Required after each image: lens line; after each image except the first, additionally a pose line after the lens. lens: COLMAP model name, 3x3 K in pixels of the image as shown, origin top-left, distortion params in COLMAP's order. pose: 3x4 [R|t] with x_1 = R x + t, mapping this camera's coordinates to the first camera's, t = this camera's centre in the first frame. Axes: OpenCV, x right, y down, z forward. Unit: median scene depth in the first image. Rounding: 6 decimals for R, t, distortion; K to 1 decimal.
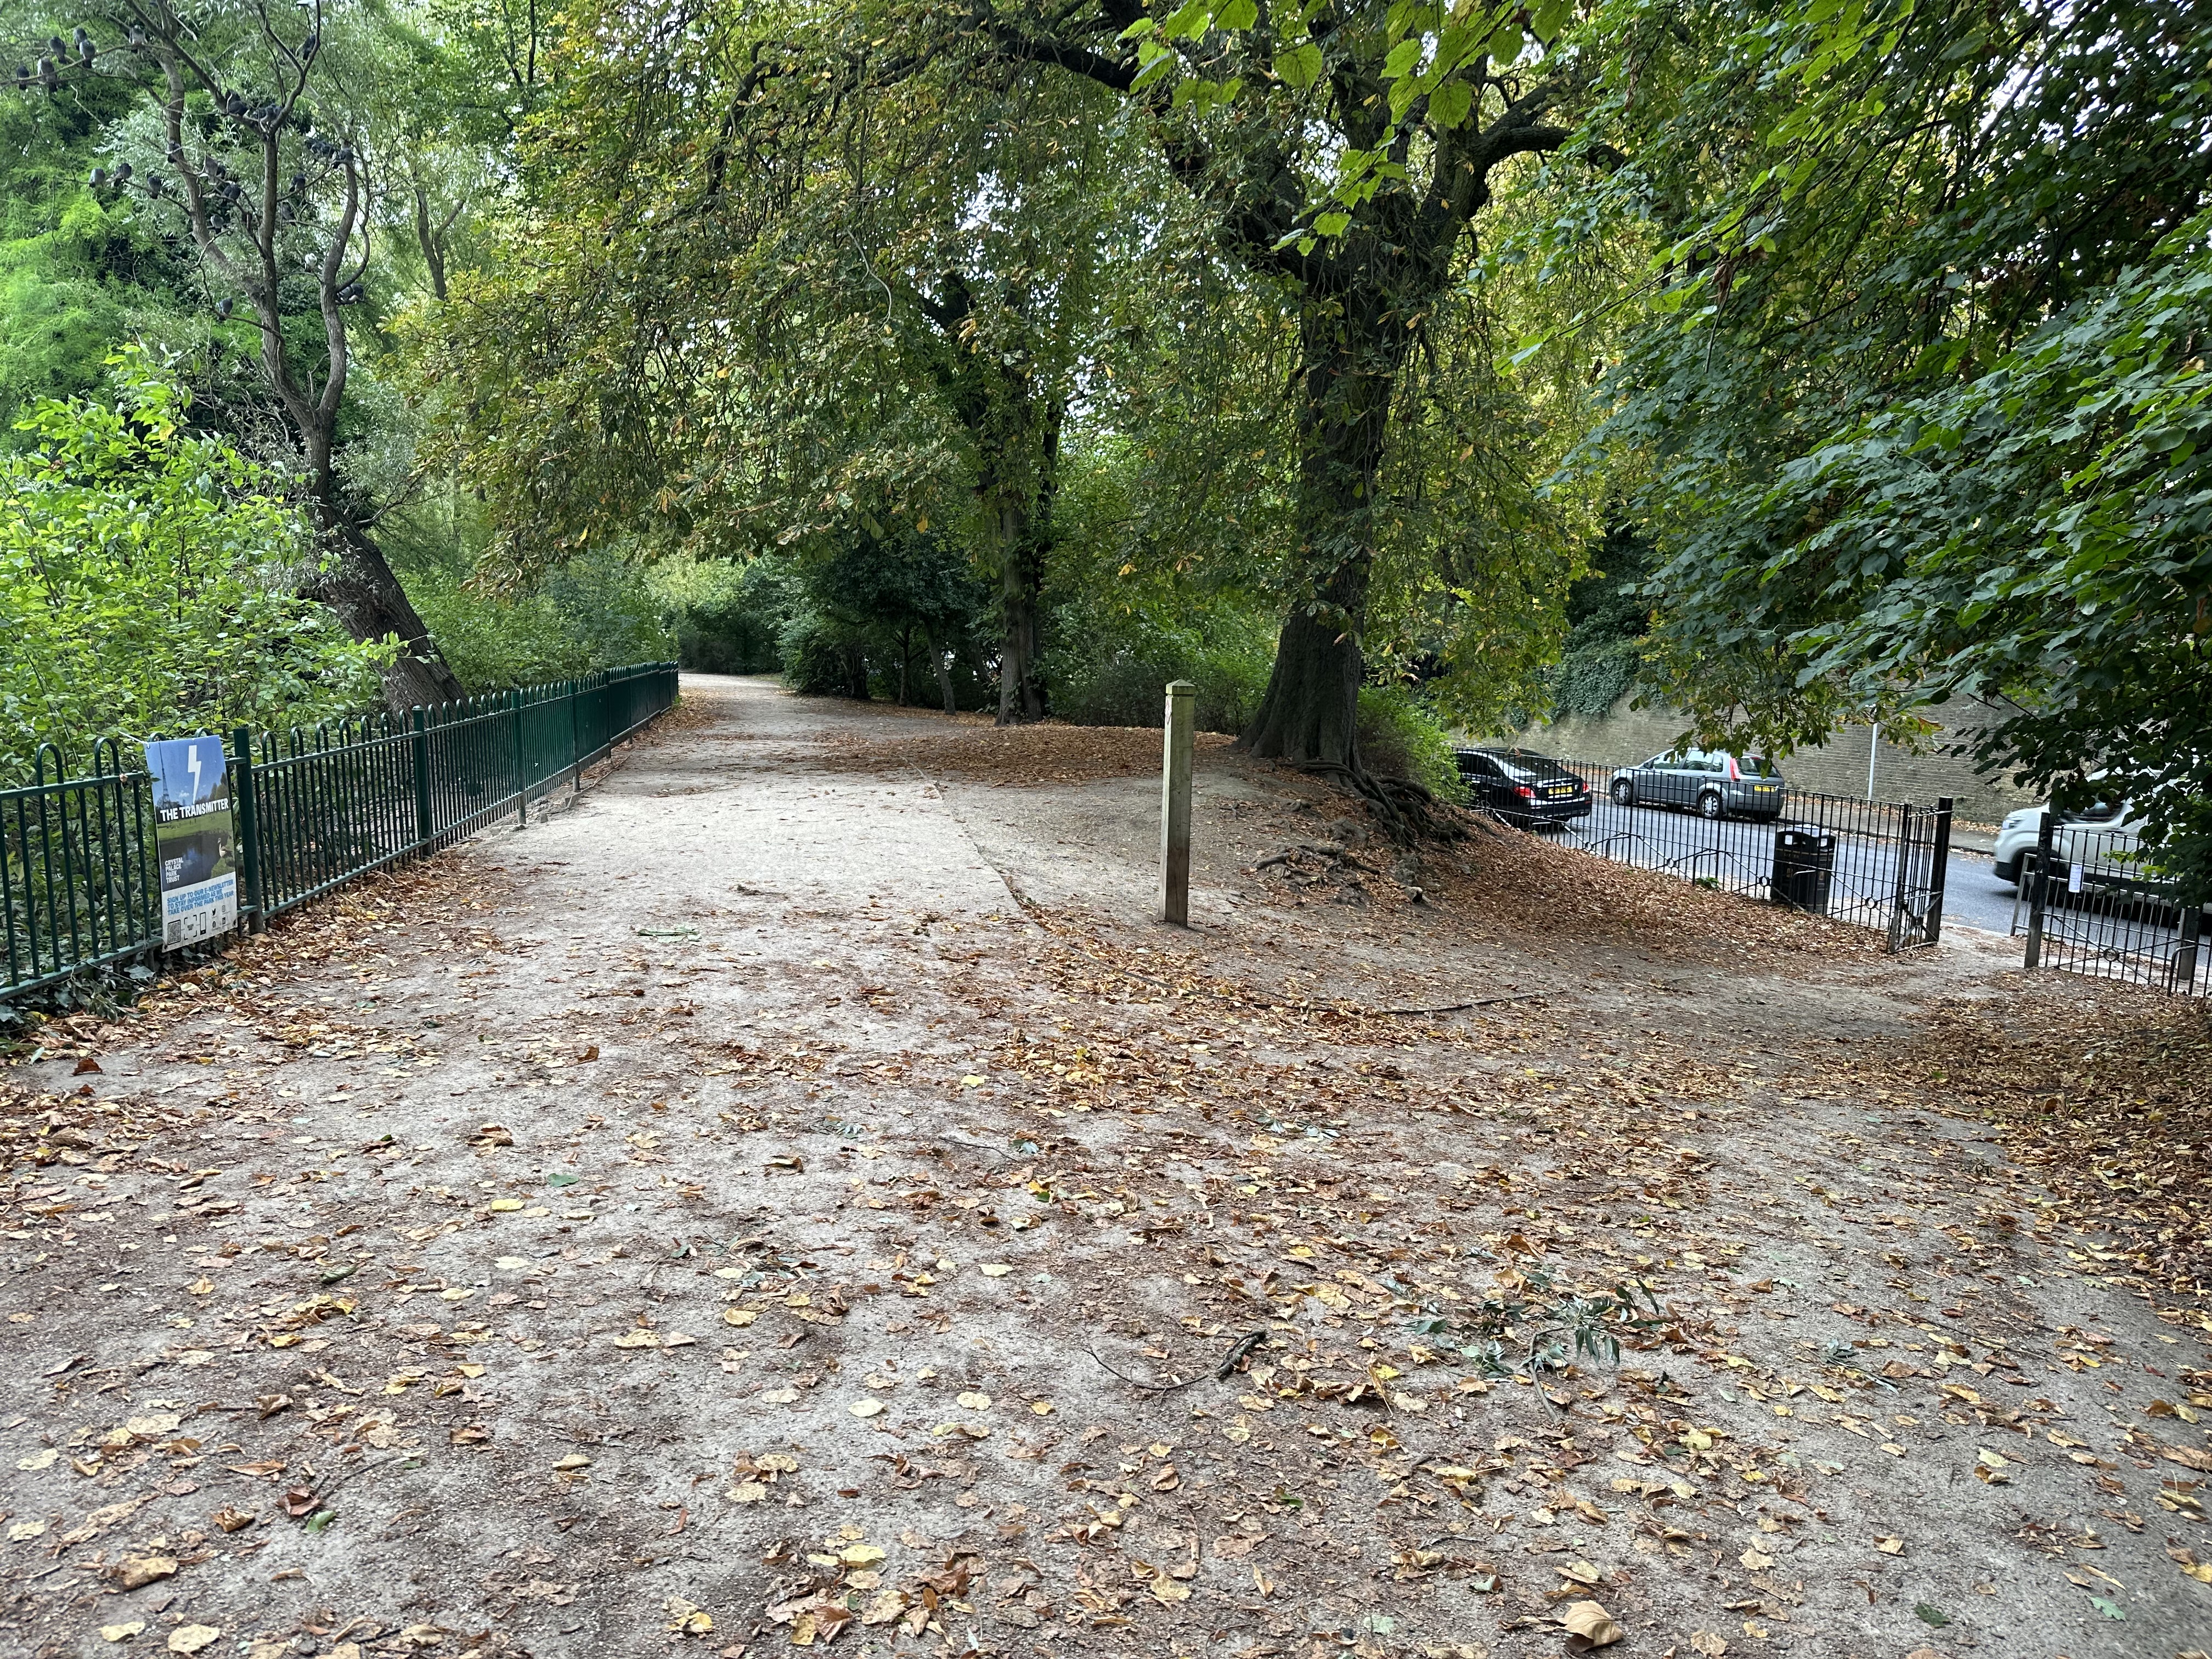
lens RADIAL K [[1529.5, 0, 1106.0], [0, 1529.5, 829.5], [0, 0, 1]] dist [-0.000973, -0.185356]
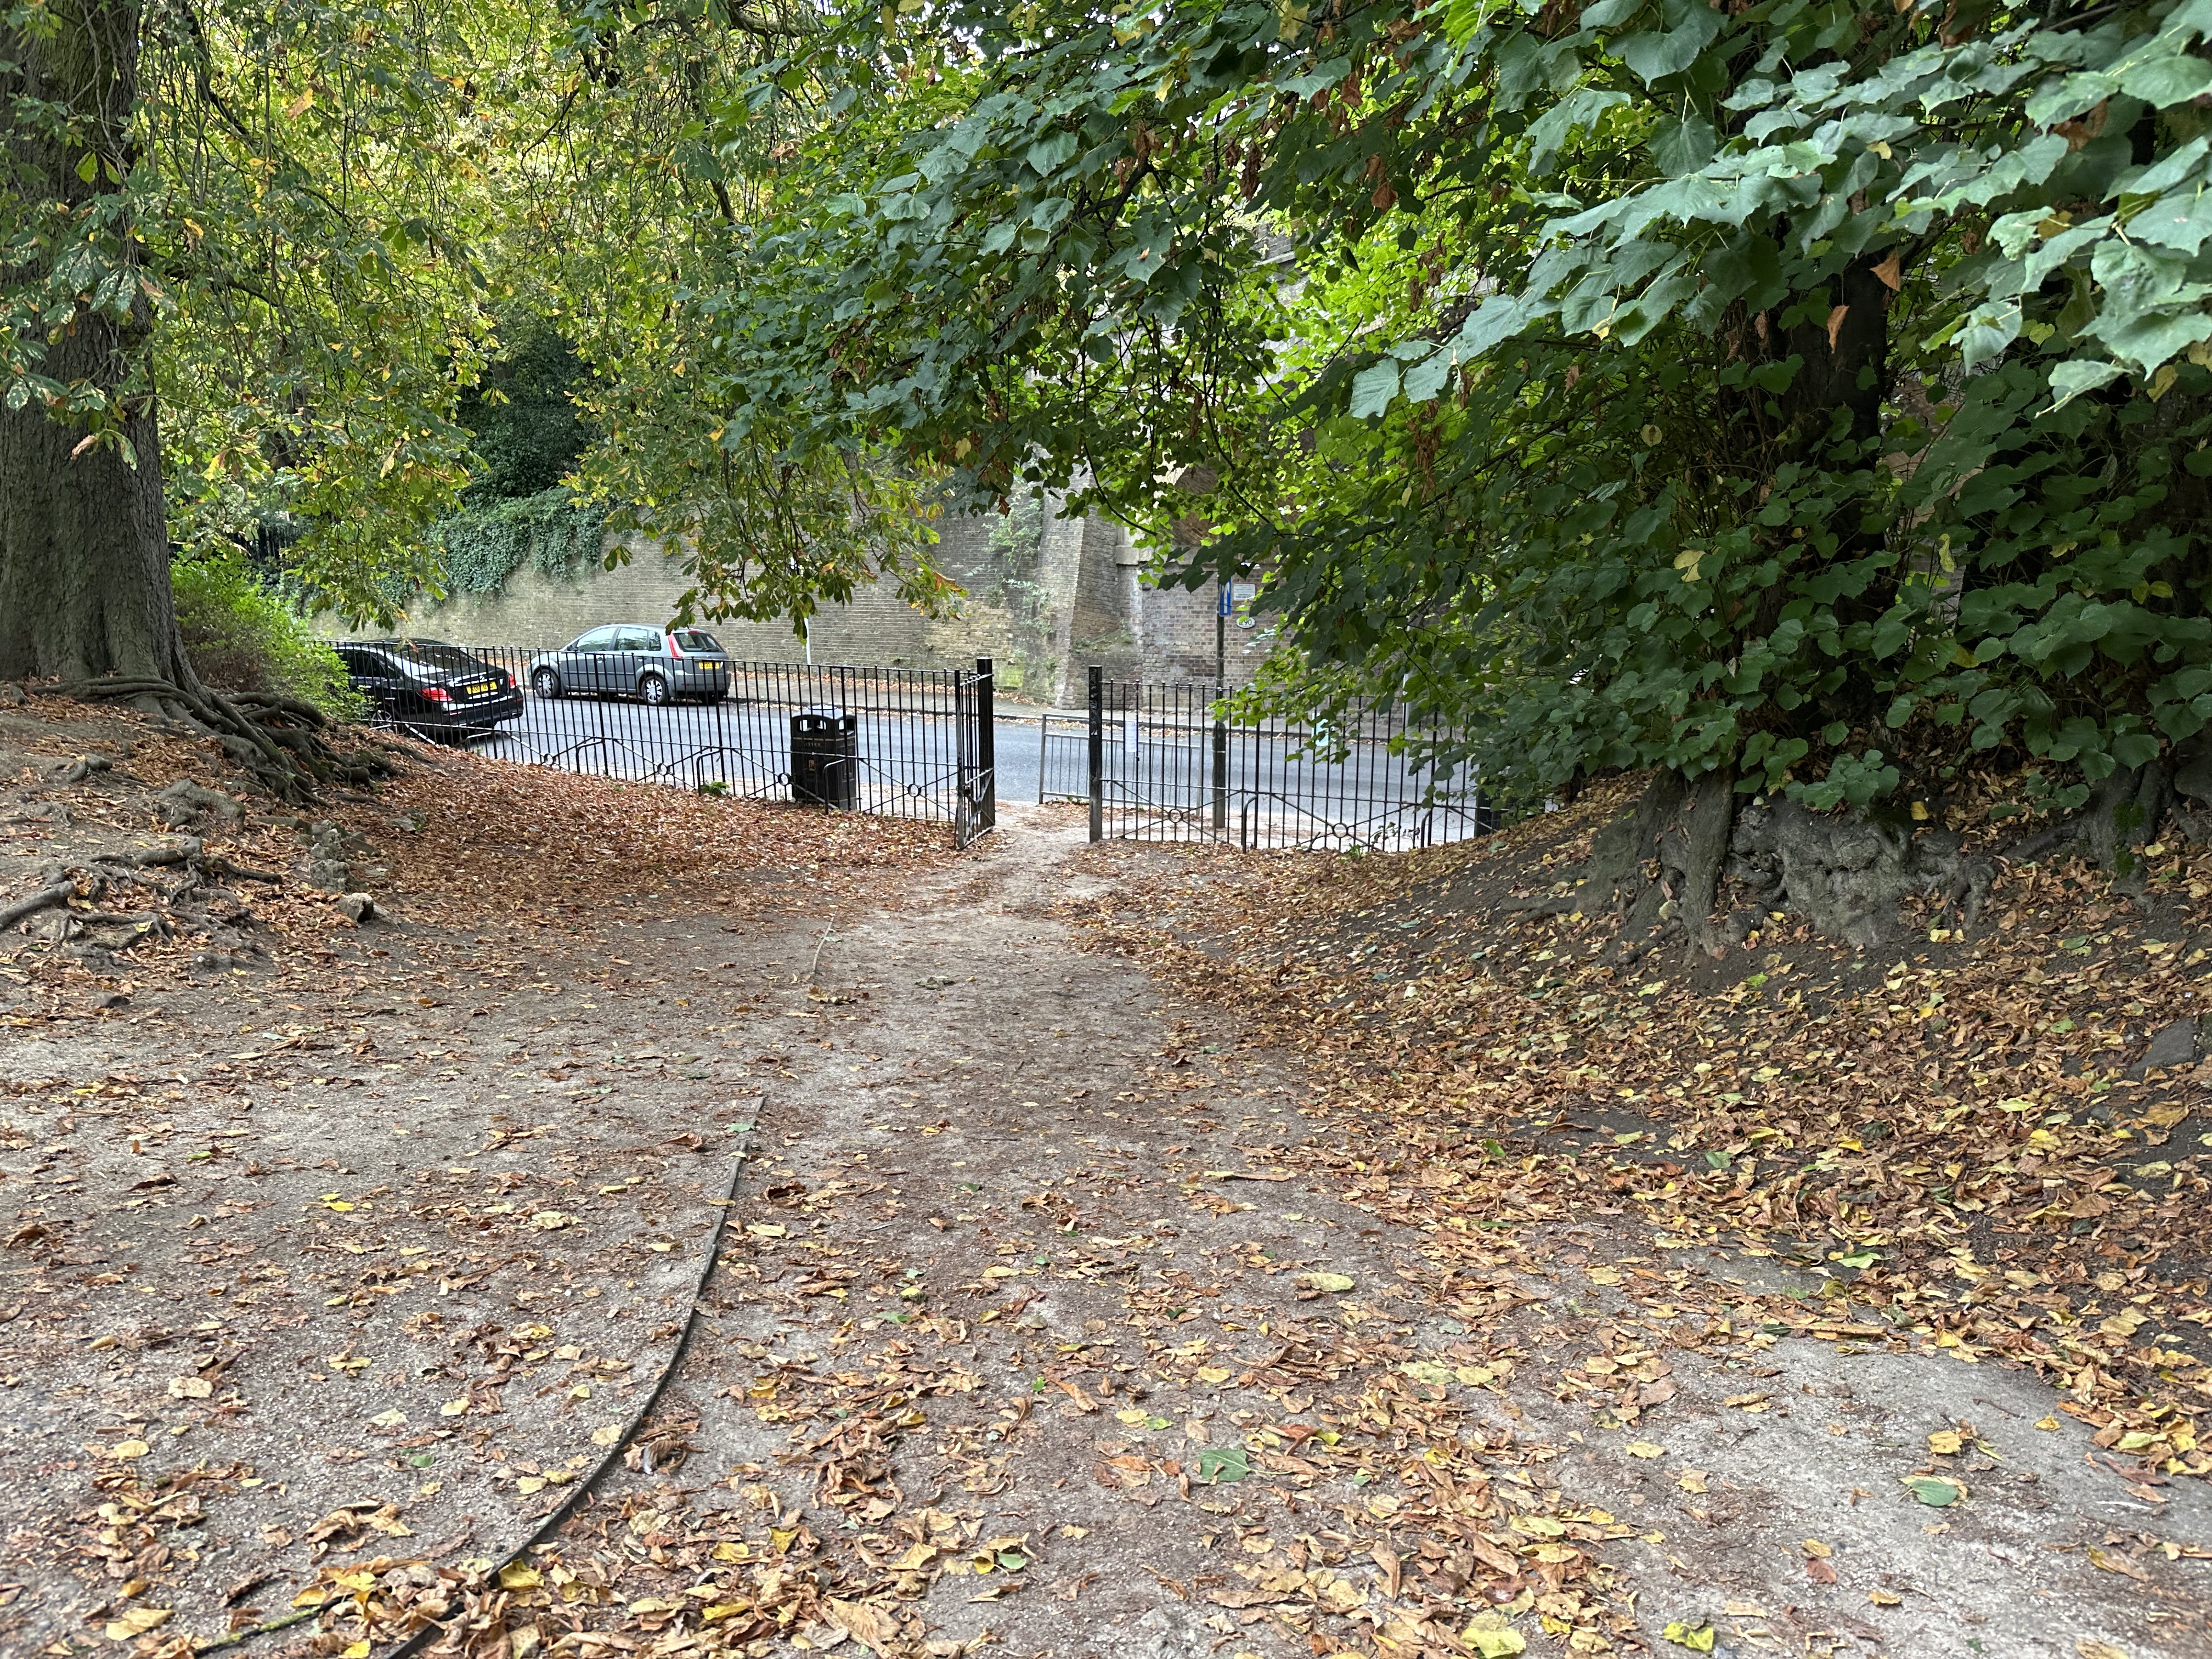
lens RADIAL K [[1436.8, 0, 1106.0], [0, 1436.8, 829.5], [0, 0, 1]] dist [0.000074, -0.050031]
pose [[0.732017, -0.149911, 0.664589, 0.043283], [0.094589, 0.988406, 0.118769, -0.013967], [-0.674689, -0.024078, 0.737710, 0.309515]]
